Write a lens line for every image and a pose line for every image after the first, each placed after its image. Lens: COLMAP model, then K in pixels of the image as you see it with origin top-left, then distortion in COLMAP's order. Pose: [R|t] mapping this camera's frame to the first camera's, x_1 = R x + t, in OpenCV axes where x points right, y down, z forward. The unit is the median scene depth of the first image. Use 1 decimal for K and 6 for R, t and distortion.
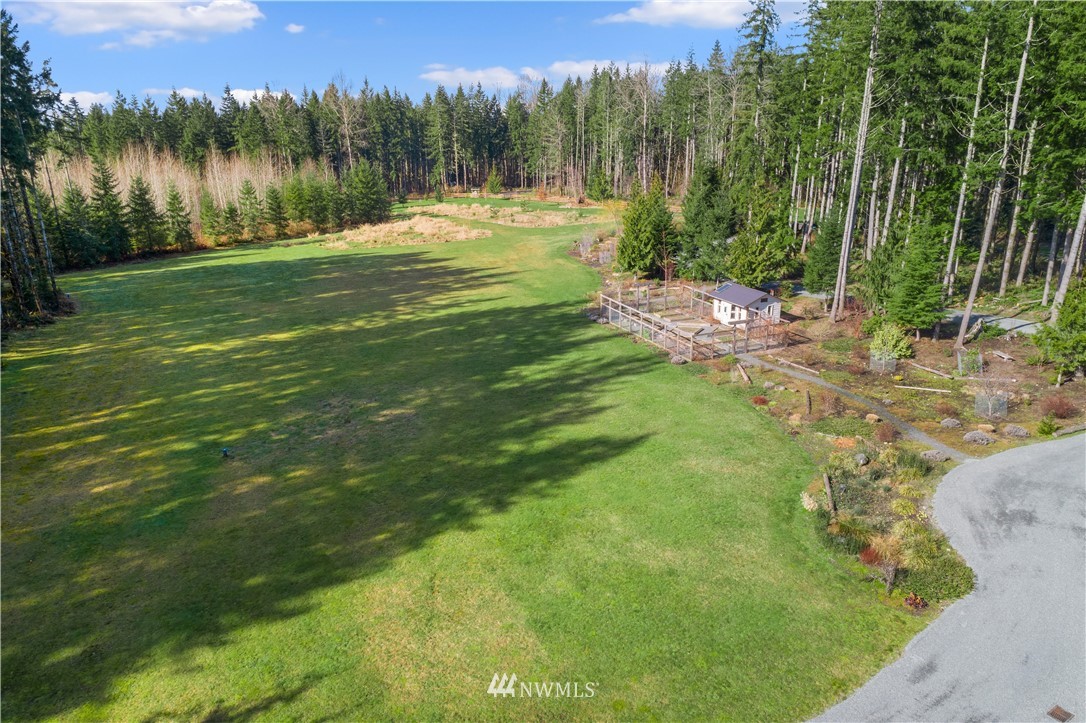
lens RADIAL K [[735.3, 0, 544.1], [0, 735.3, 360.2], [0, 0, 1]] dist [-0.010097, 0.004825]
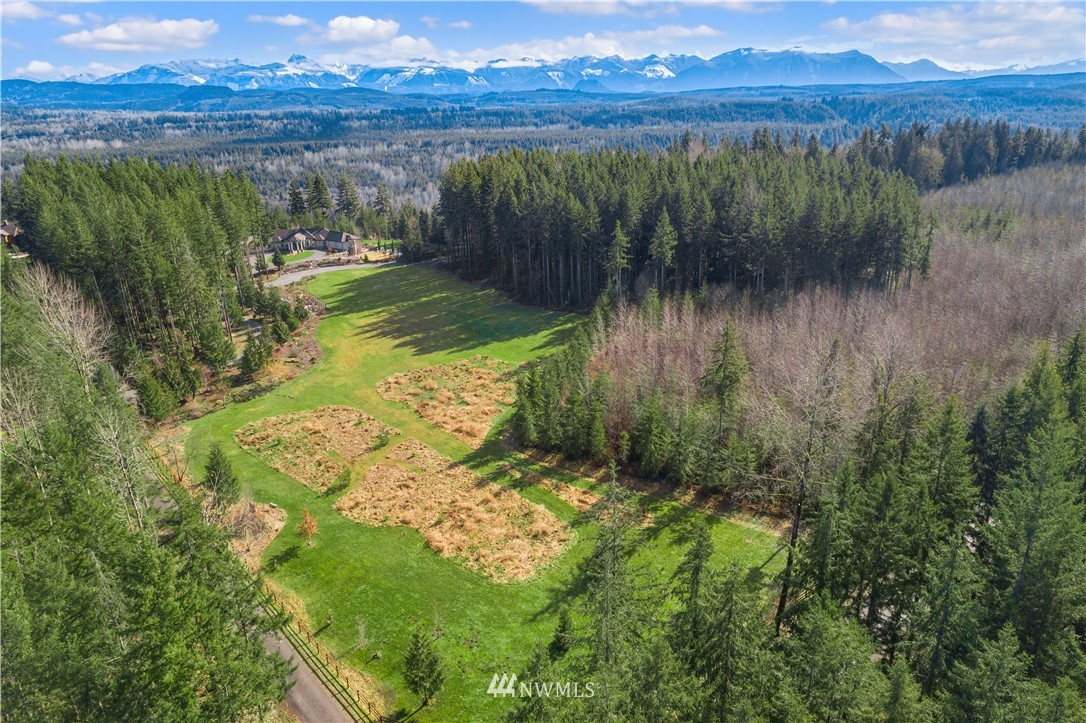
lens RADIAL K [[735.3, 0, 539.7], [0, 735.3, 362.6], [0, 0, 1]] dist [-0.010097, 0.004825]
pose [[-0.978089, 0.114870, -0.173631, -0.265668], [-0.013570, 0.797054, 0.603755, -1.963930], [0.207747, 0.592882, -0.778031, 4.145126]]
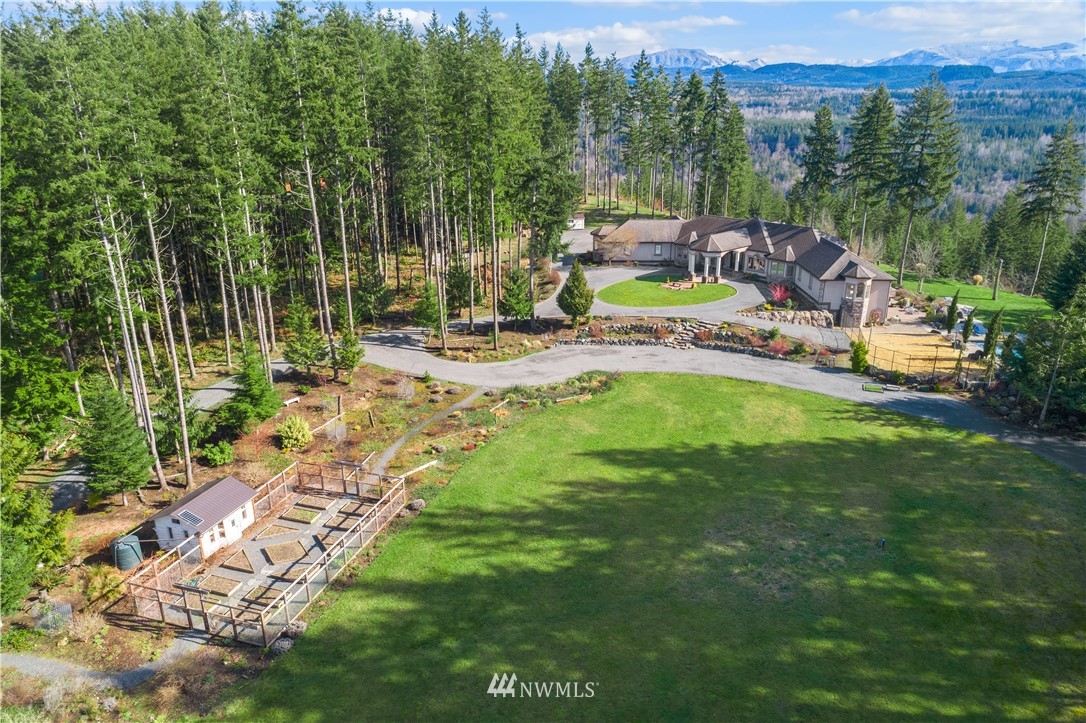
lens RADIAL K [[735.3, 0, 542.7], [0, 735.3, 363.5], [0, 0, 1]] dist [-0.010097, 0.004825]
pose [[-0.764610, -0.190151, 0.615804, -0.439534], [0.217772, 0.823061, 0.524544, -0.544488], [-0.606586, 0.535176, -0.587911, 1.196951]]
